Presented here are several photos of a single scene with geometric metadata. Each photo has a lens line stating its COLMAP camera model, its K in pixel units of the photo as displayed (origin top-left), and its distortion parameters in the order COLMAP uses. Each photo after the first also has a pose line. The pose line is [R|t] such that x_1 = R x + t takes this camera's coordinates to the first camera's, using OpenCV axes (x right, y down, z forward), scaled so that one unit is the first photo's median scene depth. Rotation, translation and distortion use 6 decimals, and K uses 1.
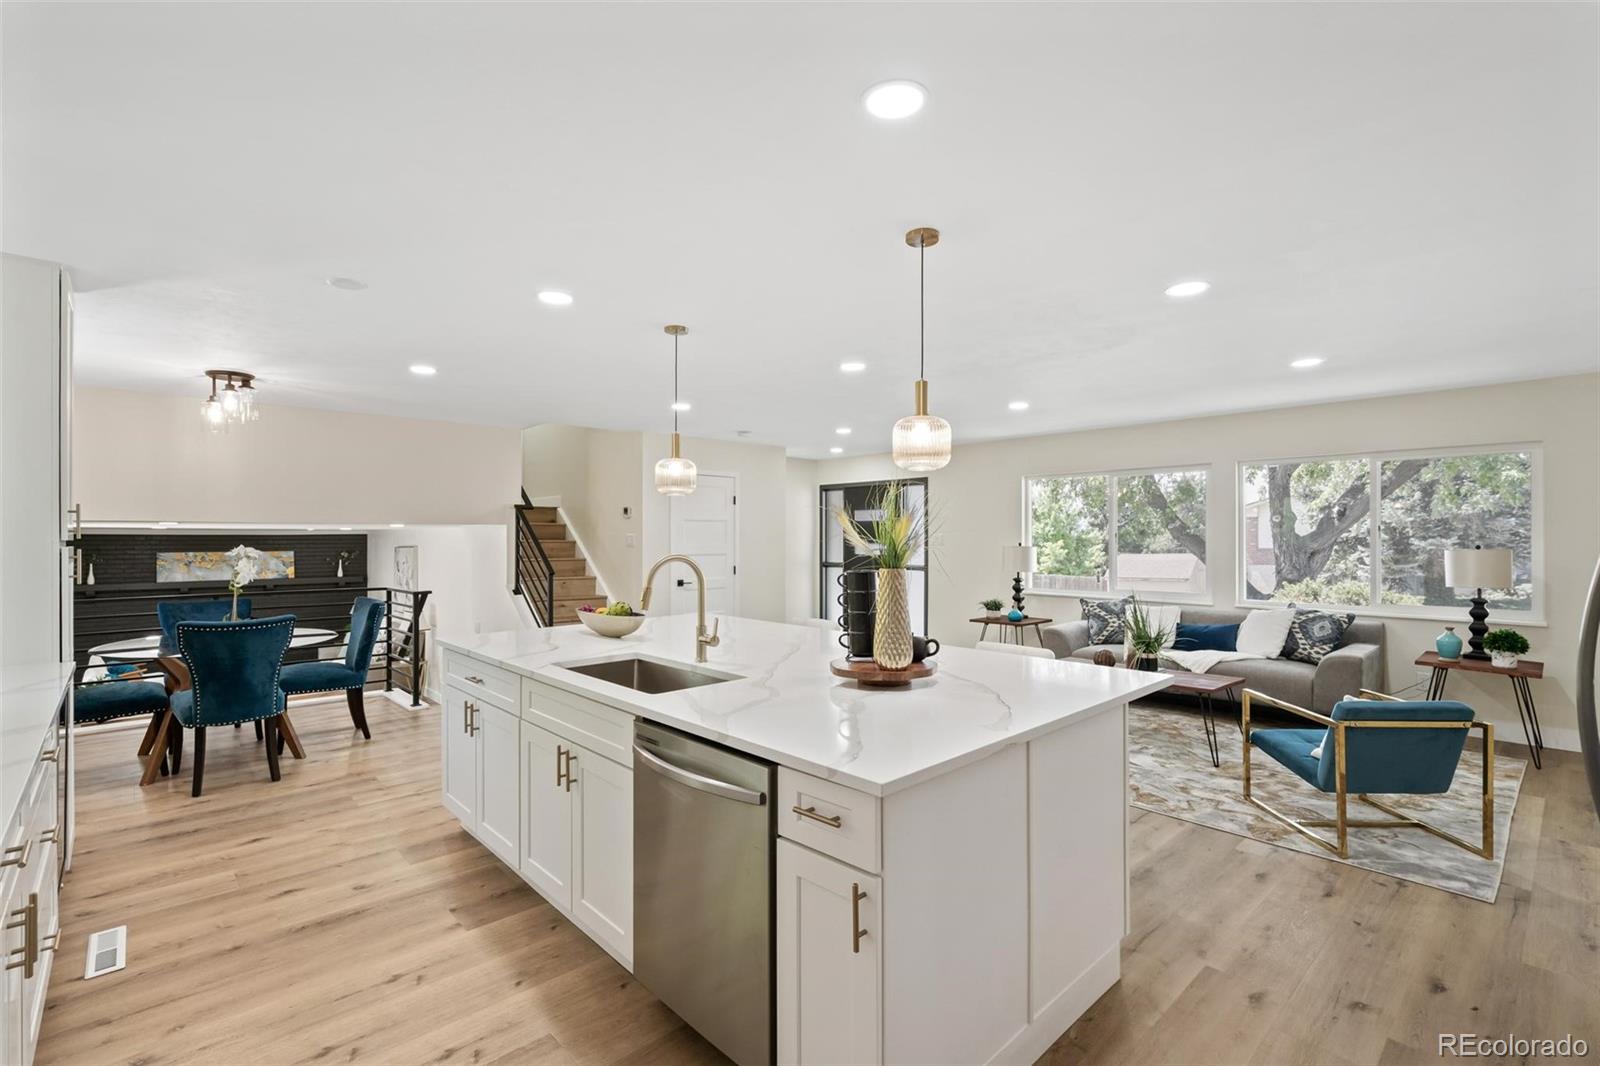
lens RADIAL K [[726.2, 0, 801.9], [0, 726.2, 534.5], [0, 0, 1]] dist [-0.000988, 0.000091]
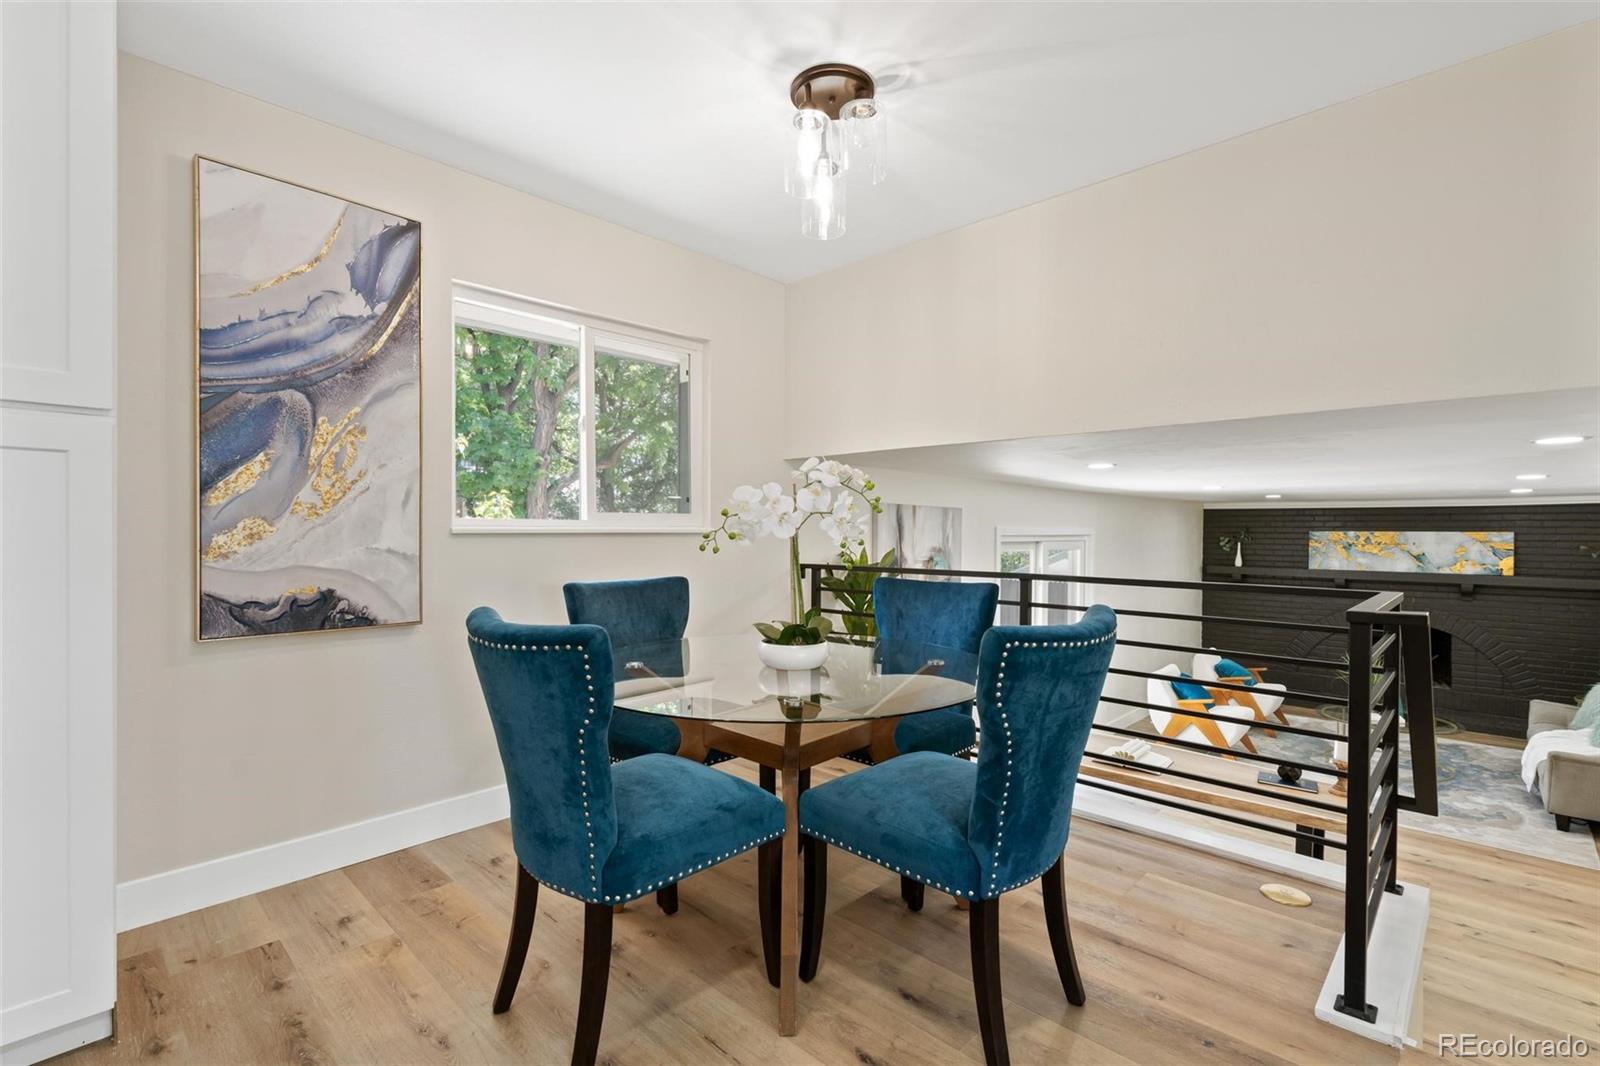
lens RADIAL K [[726.2, 0, 794.2], [0, 726.2, 537.6], [0, 0, 1]] dist [-0.000988, 0.000091]
pose [[0.051993, 0.012331, -0.998571, -0.288761], [-0.003239, 0.999921, 0.012179, 0.051231], [0.998642, 0.002601, 0.052029, 0.847804]]
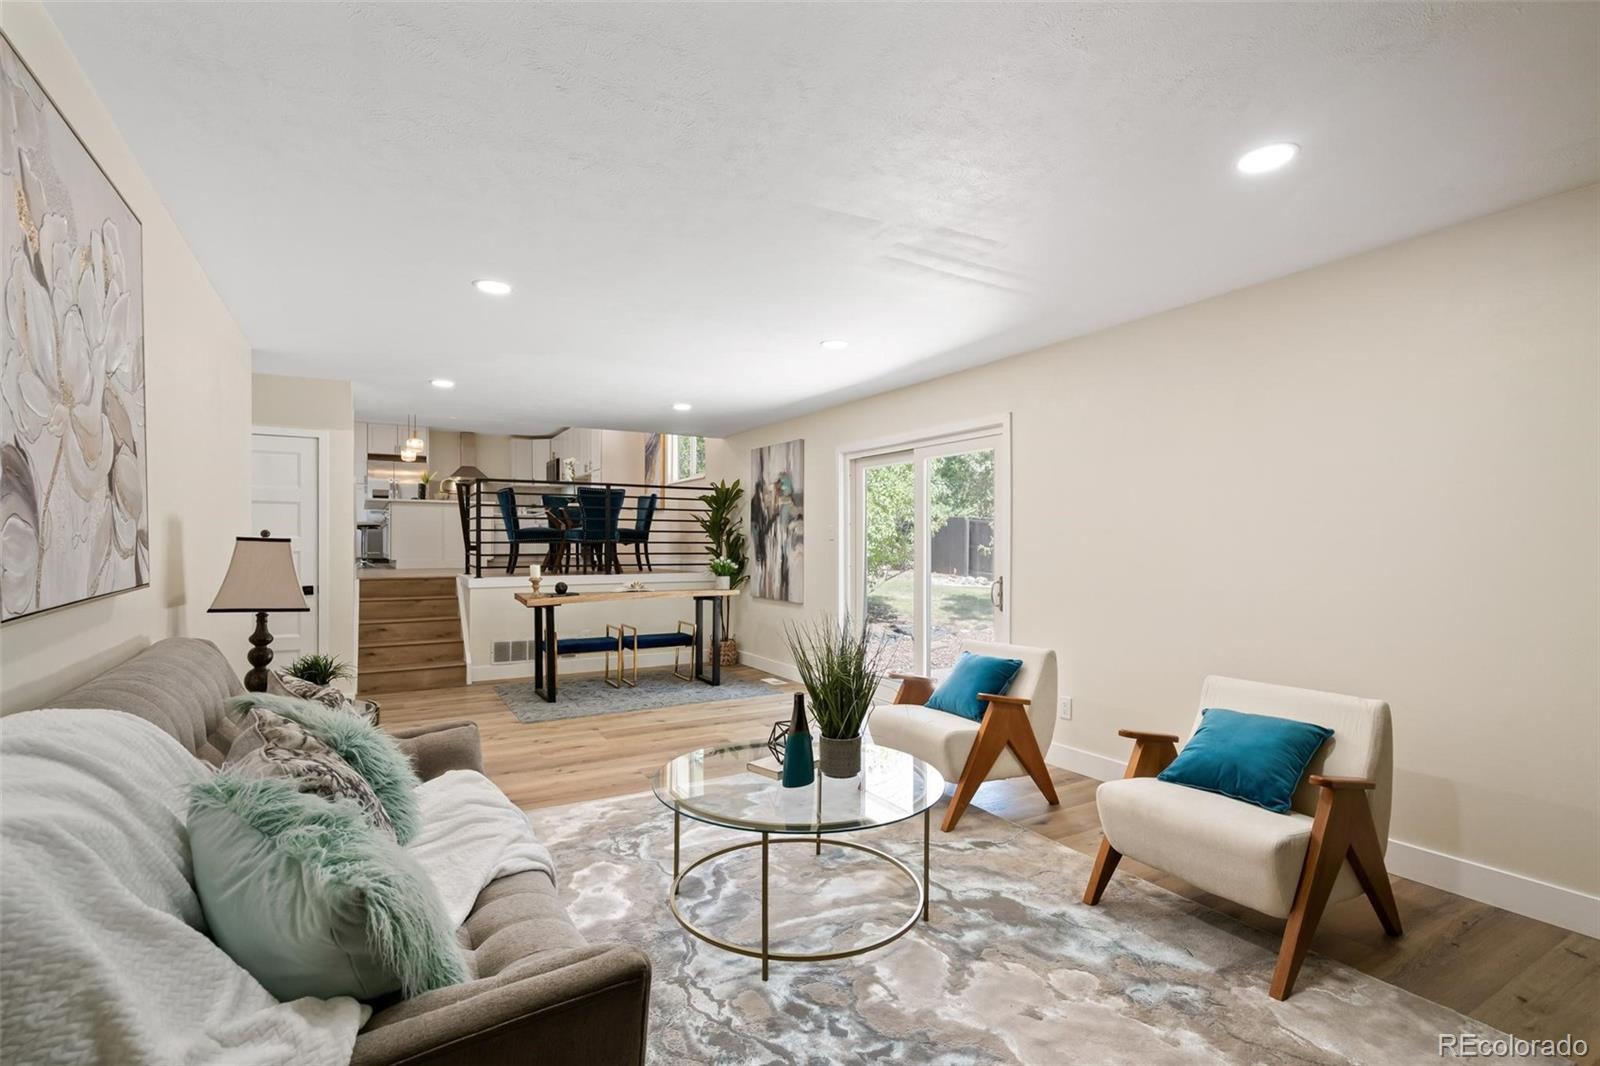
lens RADIAL K [[726.2, 0, 789.7], [0, 726.2, 539.6], [0, 0, 1]] dist [-0.000988, 0.000091]
pose [[-0.973876, 0.004003, 0.227044, -1.530863], [0.002671, 0.999977, -0.006175, 0.205114], [-0.227063, -0.005407, -0.973865, 2.357499]]
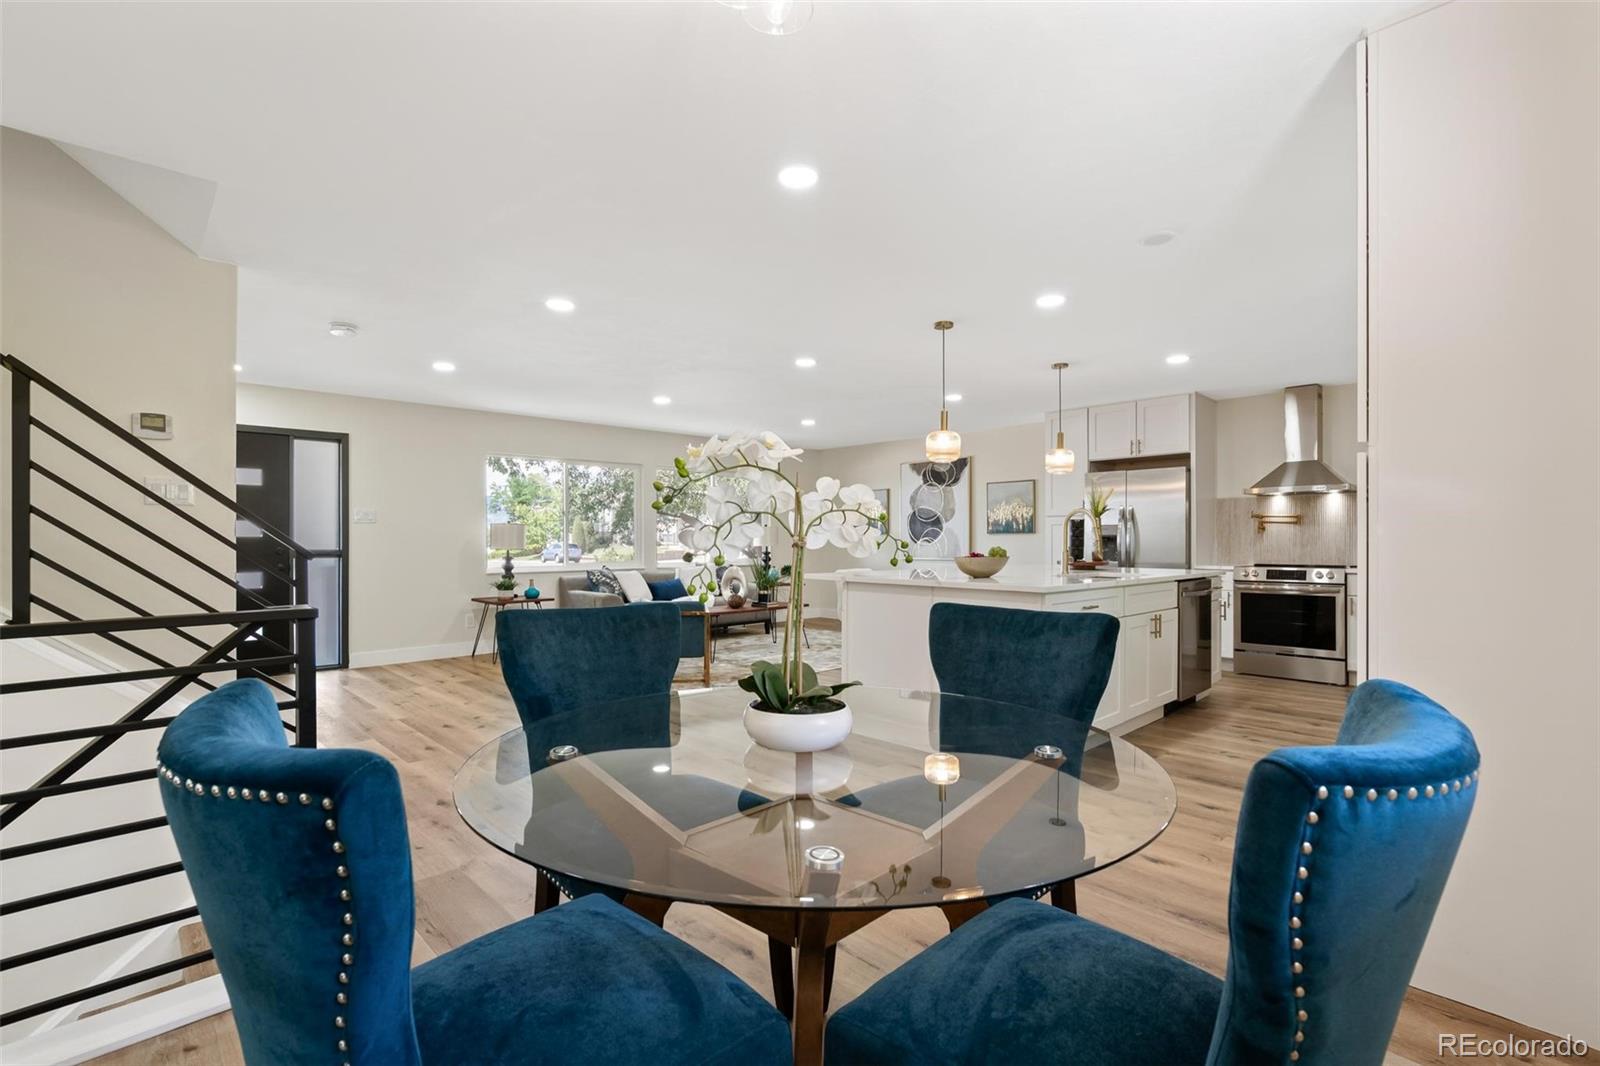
lens RADIAL K [[726.2, 0, 800.2], [0, 726.2, 534.5], [0, 0, 1]] dist [-0.000988, 0.000091]
pose [[-0.017948, 0.009135, 0.999797, -0.949238], [-0.003910, 0.999950, -0.009206, 0.055755], [-0.999831, -0.004074, -0.017911, 0.871593]]
